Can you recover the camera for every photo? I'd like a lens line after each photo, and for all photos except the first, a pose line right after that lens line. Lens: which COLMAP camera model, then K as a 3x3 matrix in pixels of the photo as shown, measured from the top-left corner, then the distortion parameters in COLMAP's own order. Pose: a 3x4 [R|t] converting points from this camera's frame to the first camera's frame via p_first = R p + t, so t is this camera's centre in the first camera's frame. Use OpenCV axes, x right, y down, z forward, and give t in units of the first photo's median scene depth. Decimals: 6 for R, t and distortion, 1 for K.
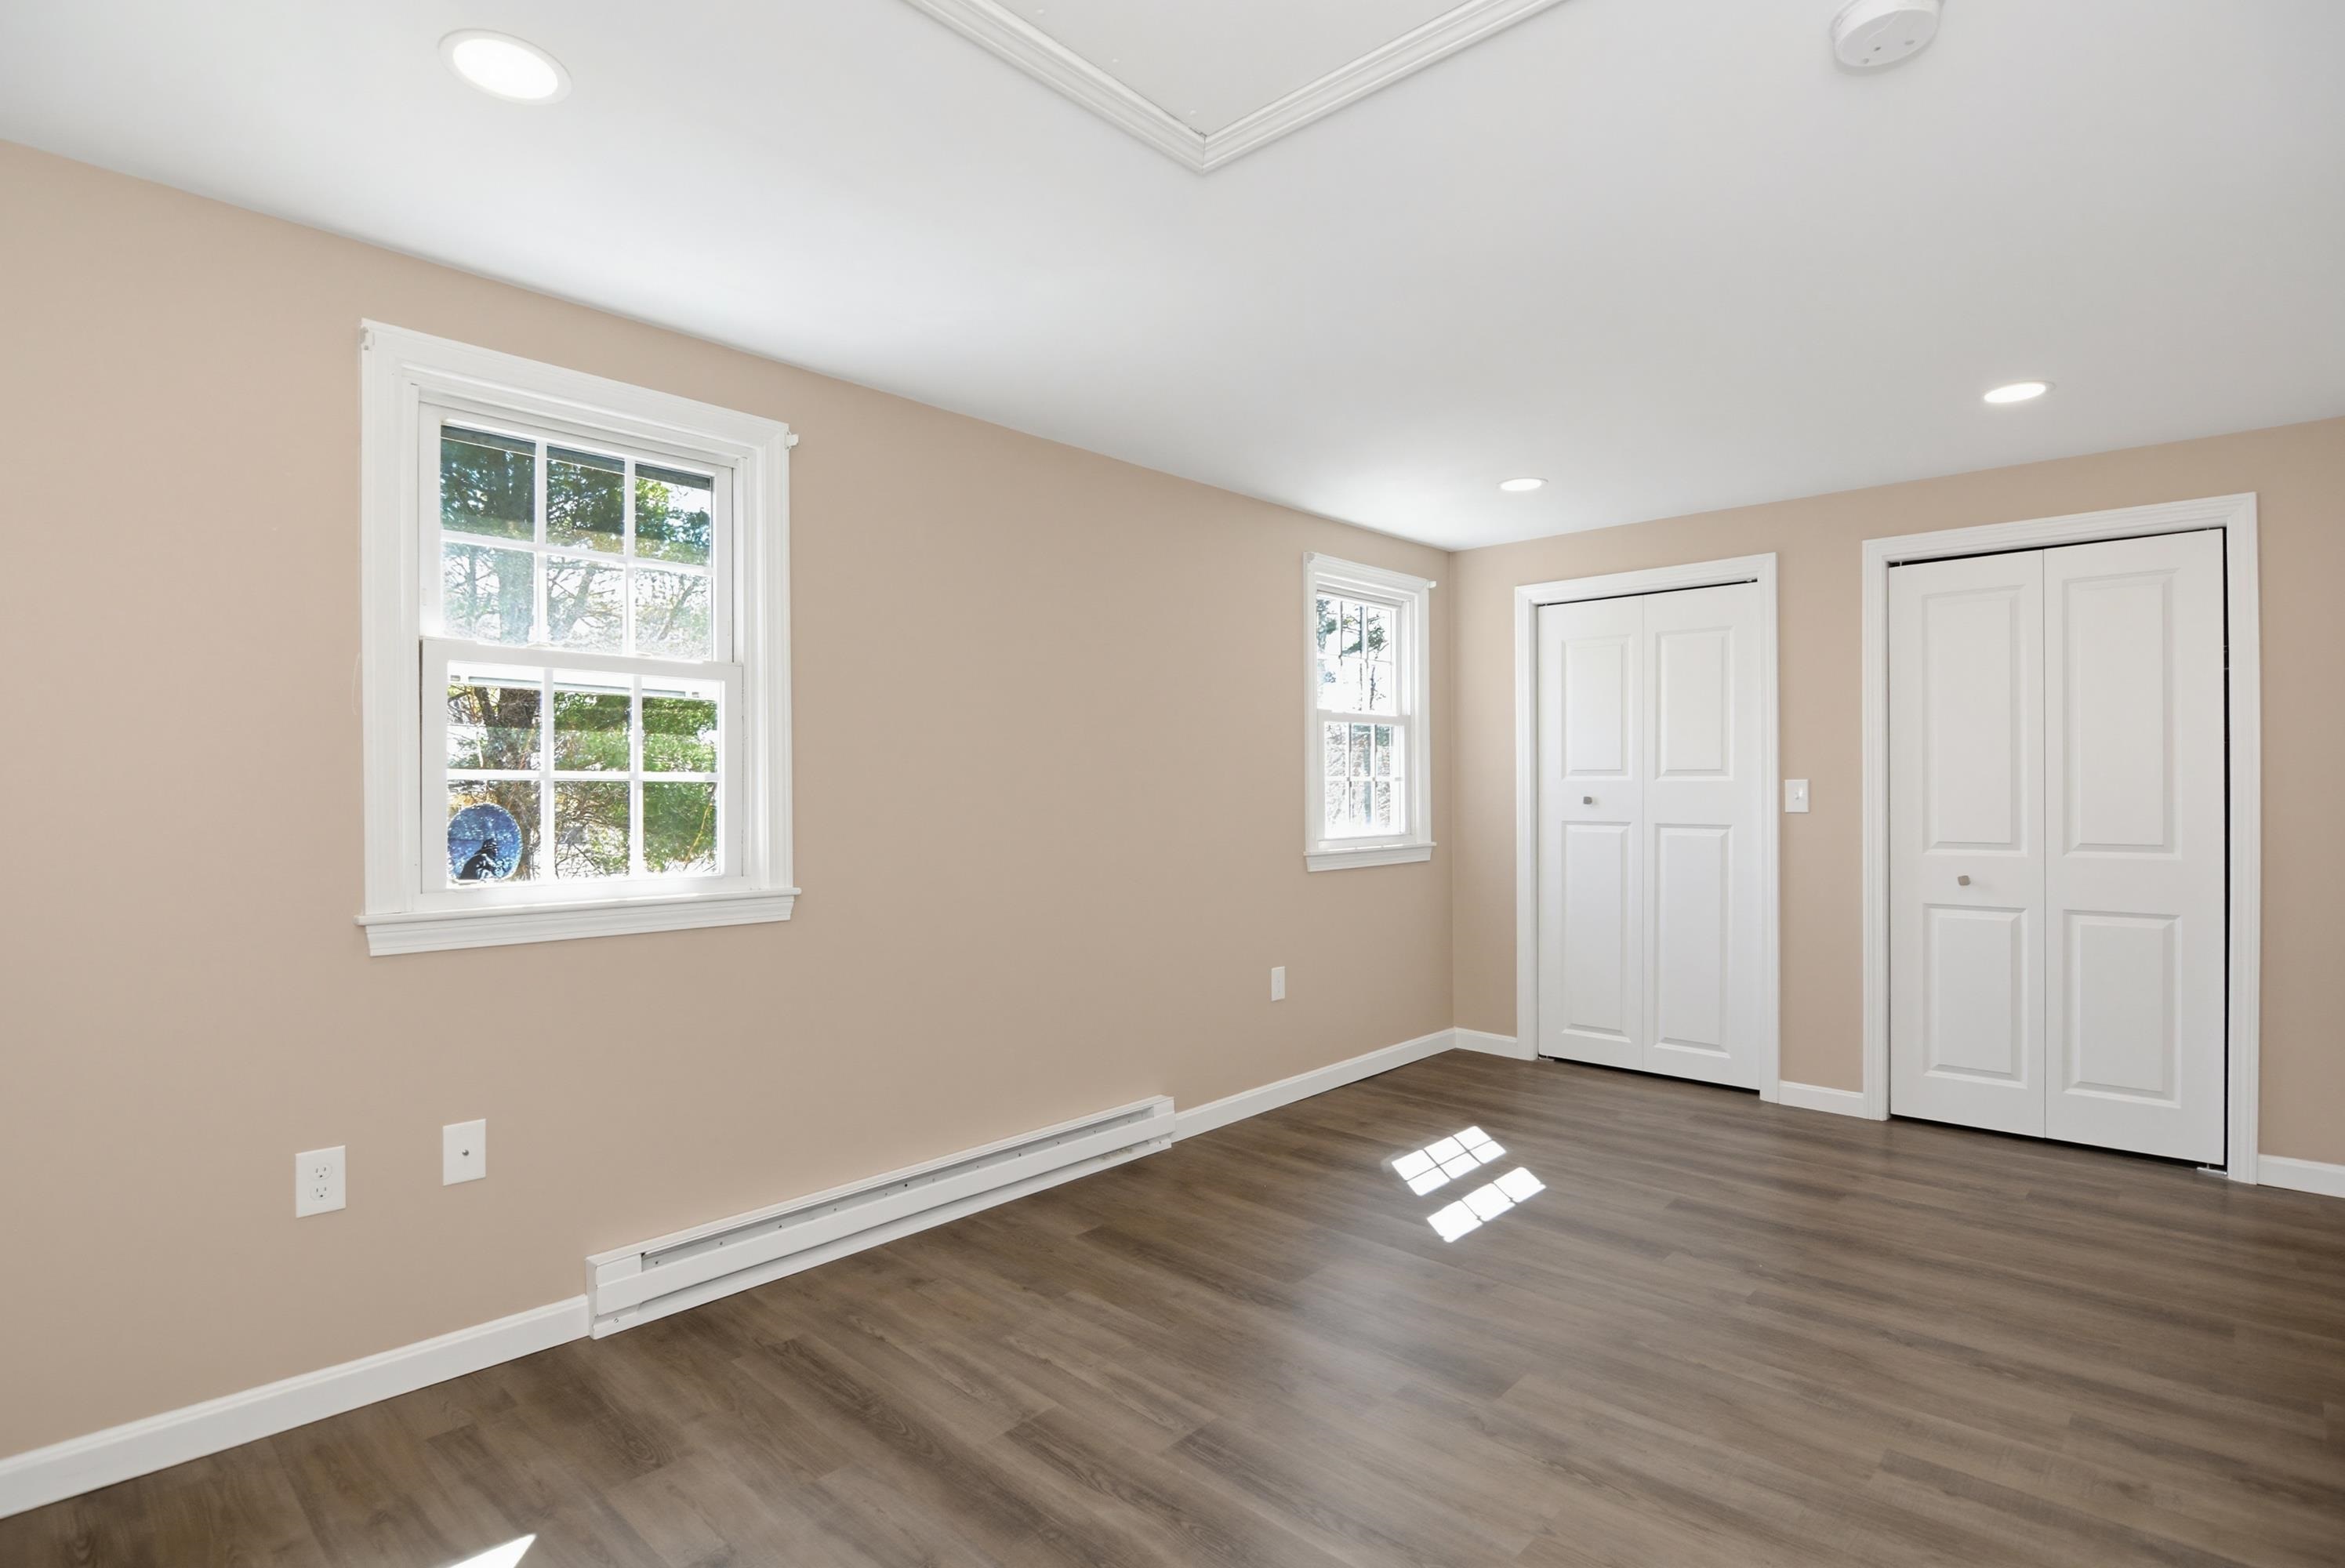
lens RADIAL K [[1144.4, 0, 1186.8], [0, 1144.4, 789.3], [0, 0, 1]] dist [0.003364, -0.006847]
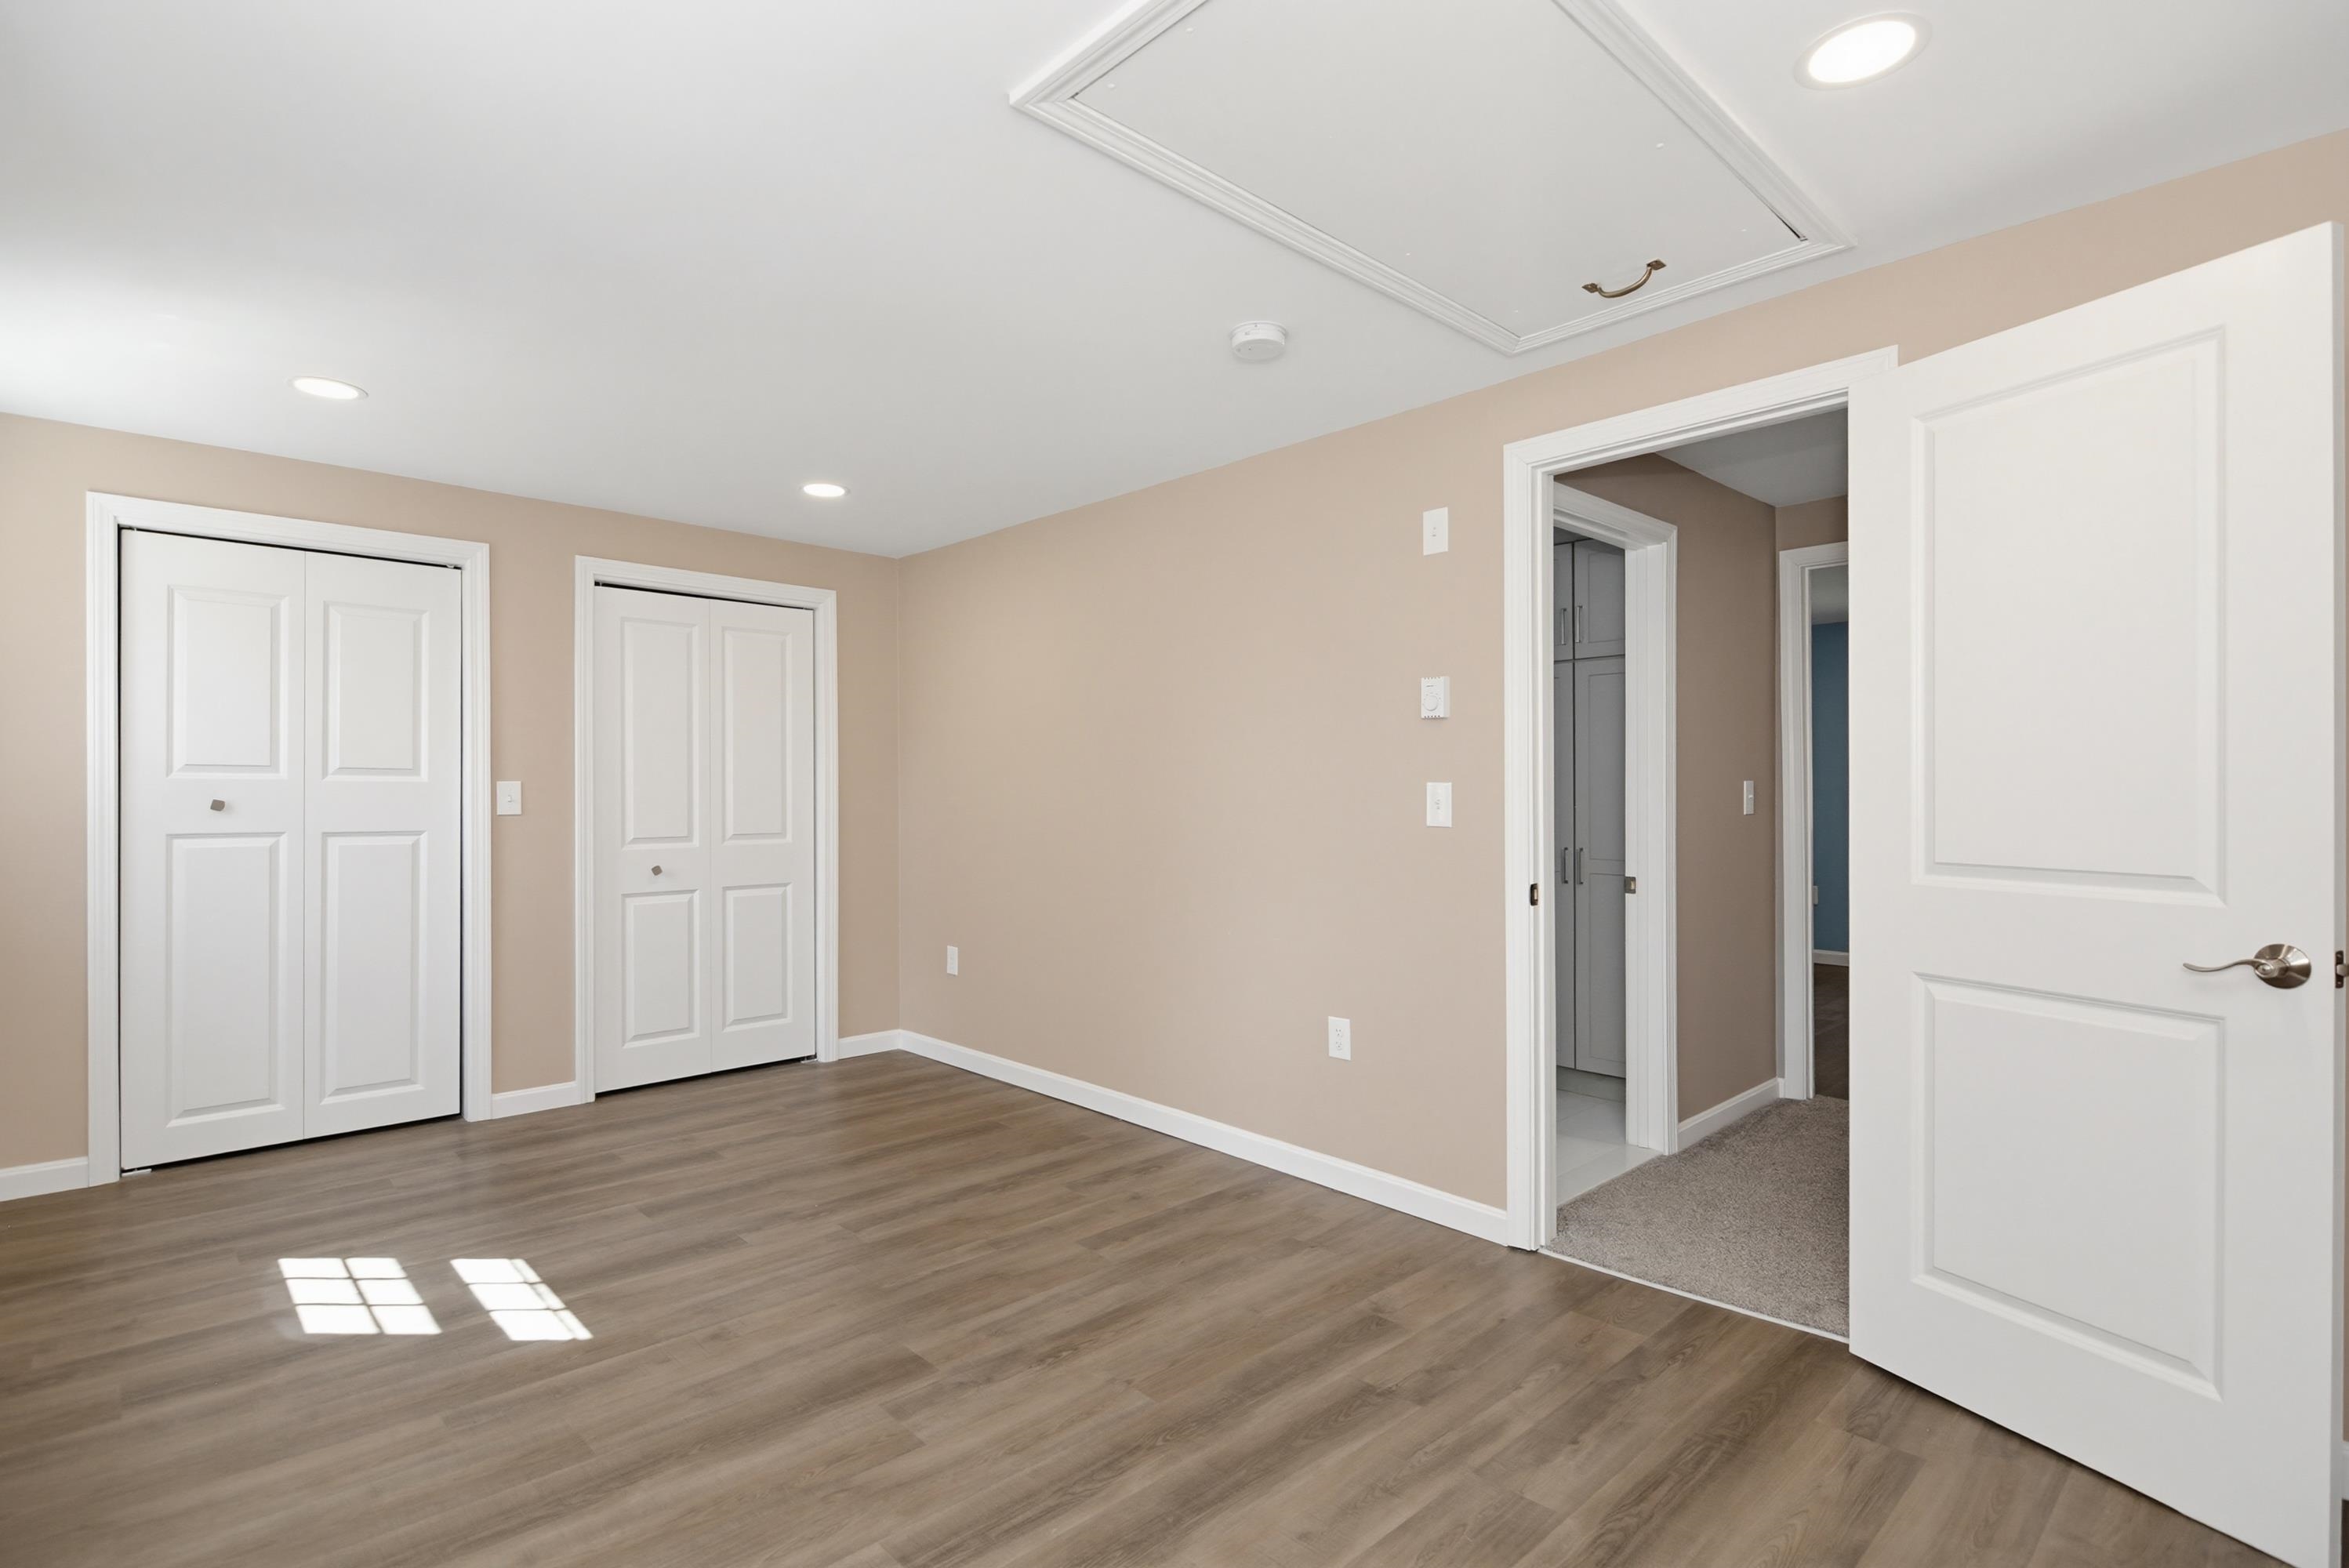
lens RADIAL K [[1146.3, 0, 1149.8], [0, 1146.3, 780.5], [0, 0, 1]] dist [0.003364, -0.006847]
pose [[0.075771, 0.015866, 0.996999, -0.495223], [0.001064, 0.999872, -0.015992, 0.008913], [-0.997125, 0.002273, 0.075744, 0.467766]]
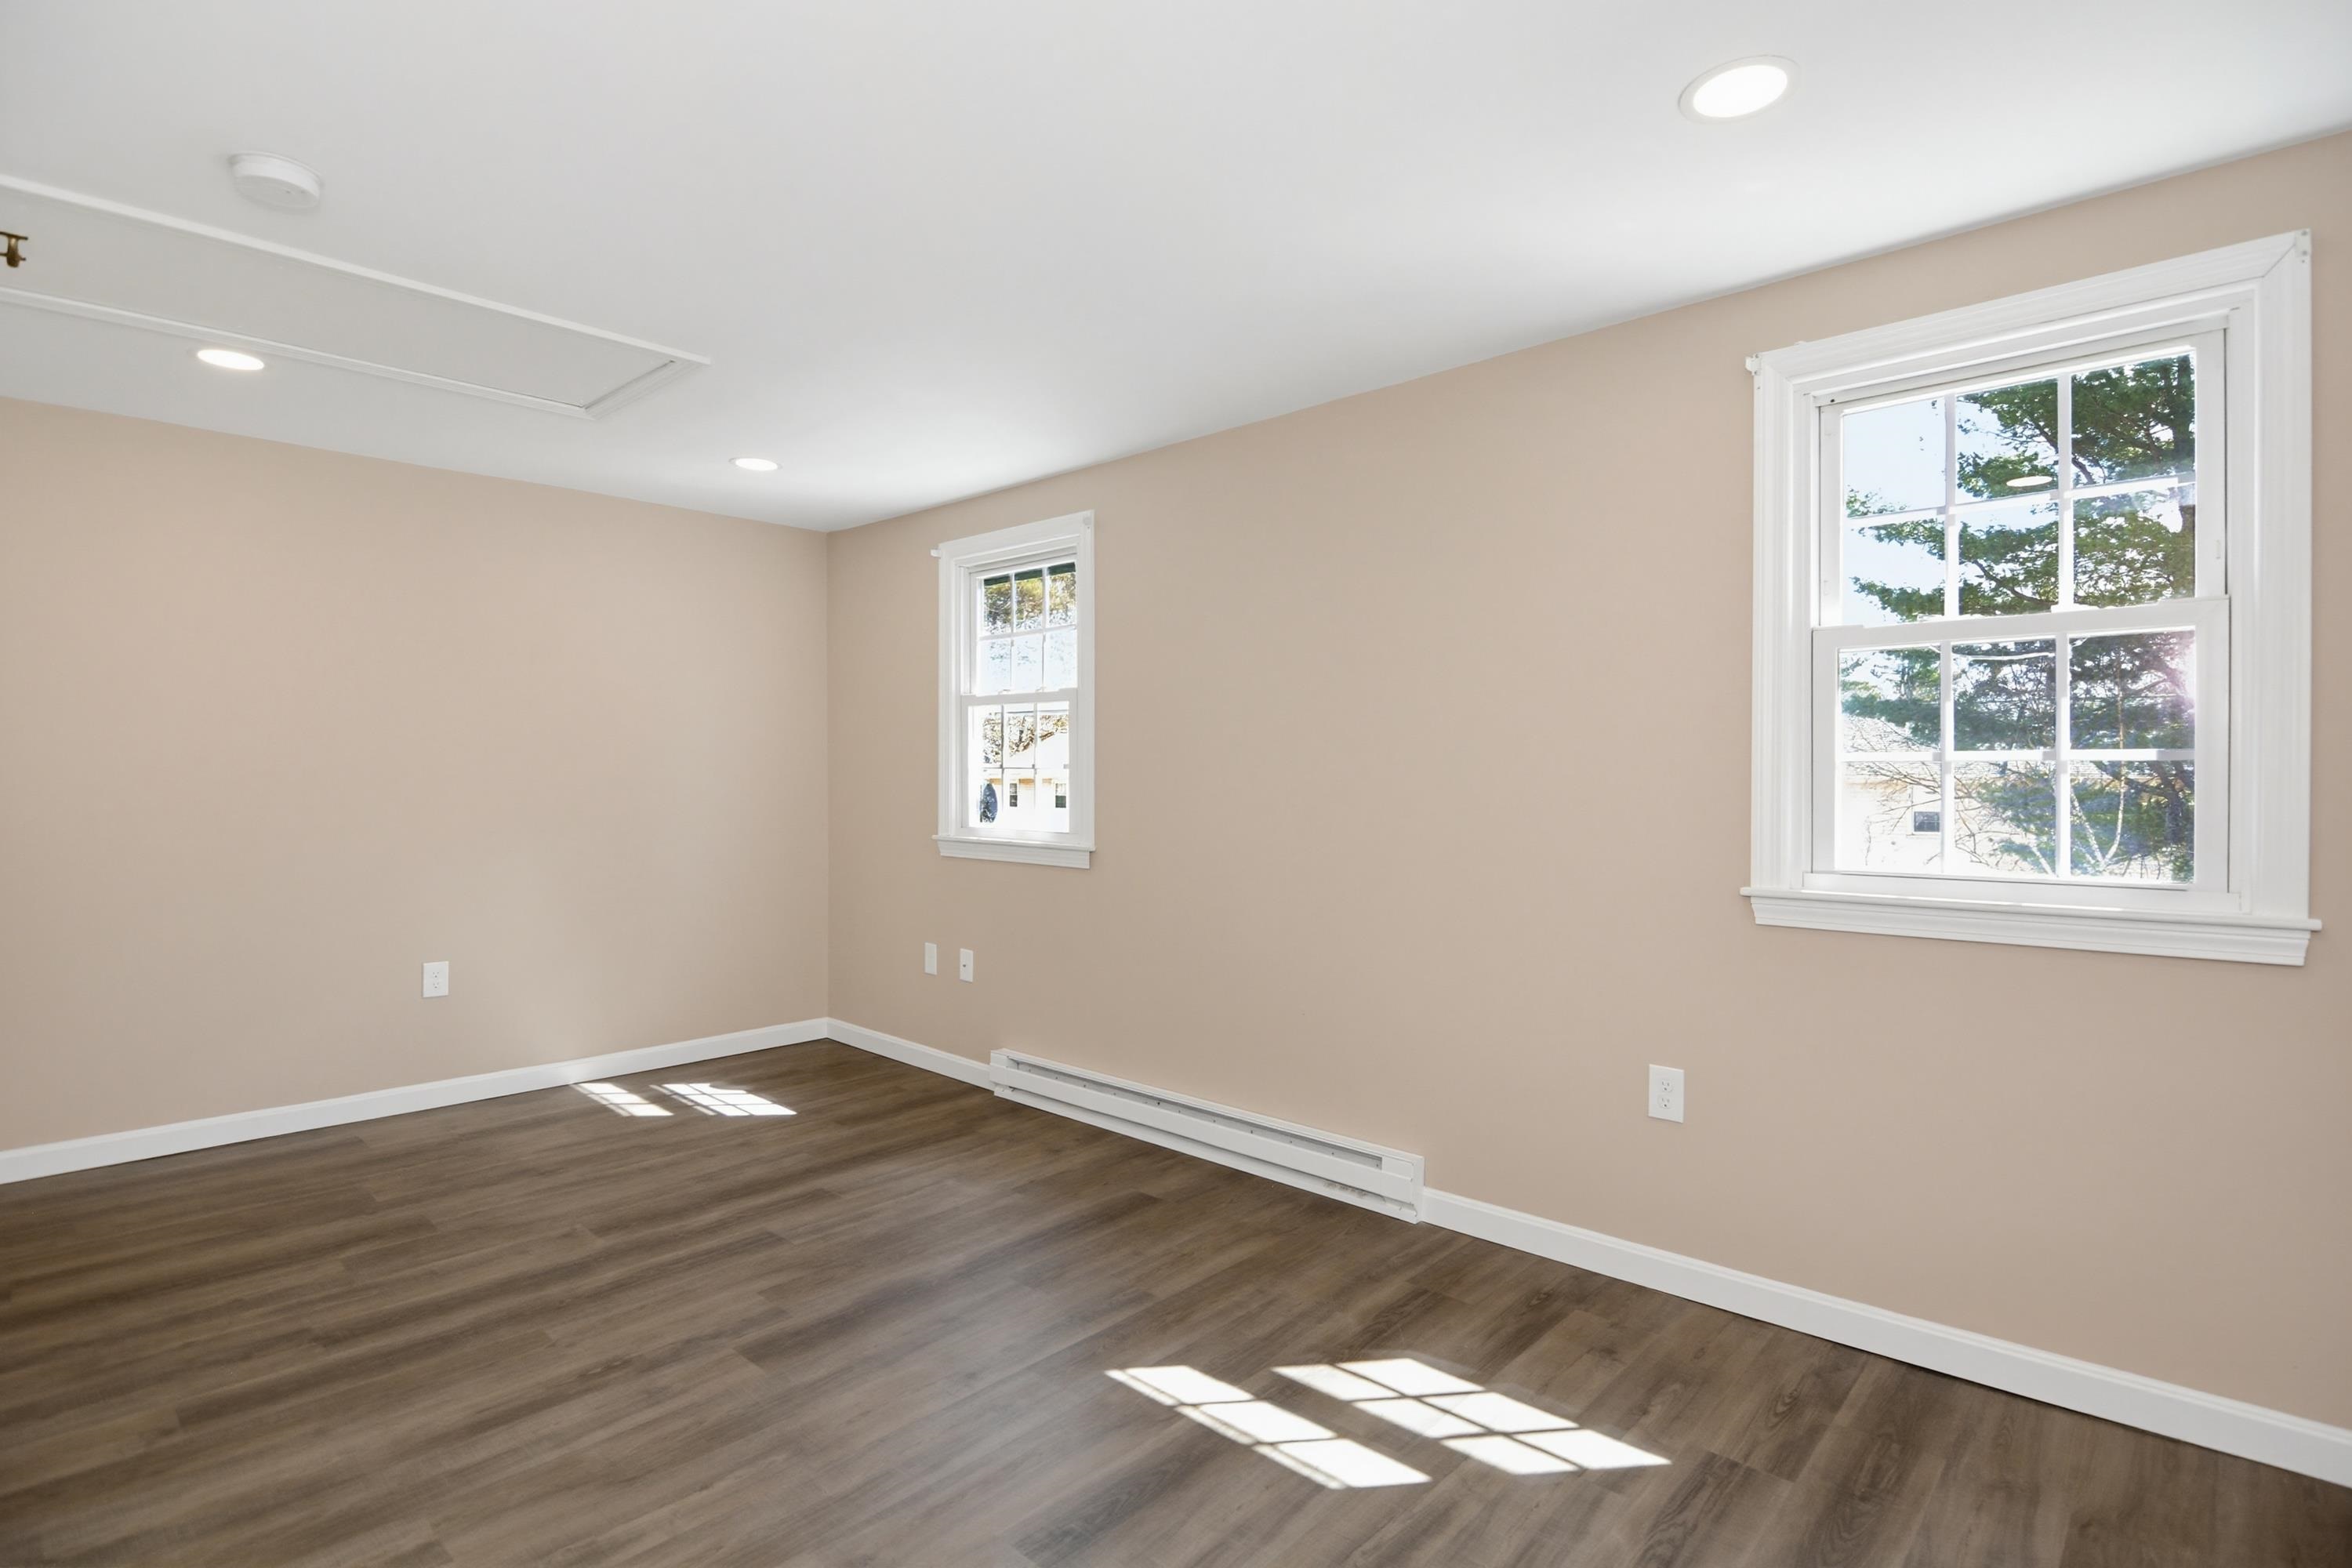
lens RADIAL K [[1147.8, 0, 1176.1], [0, 1147.8, 789.2], [0, 0, 1]] dist [0.003364, -0.006847]
pose [[0.005587, 0.021138, -0.999761, 0.864124], [-0.000340, 0.999777, 0.021136, -0.011047], [0.999984, 0.000222, 0.005592, 0.907955]]
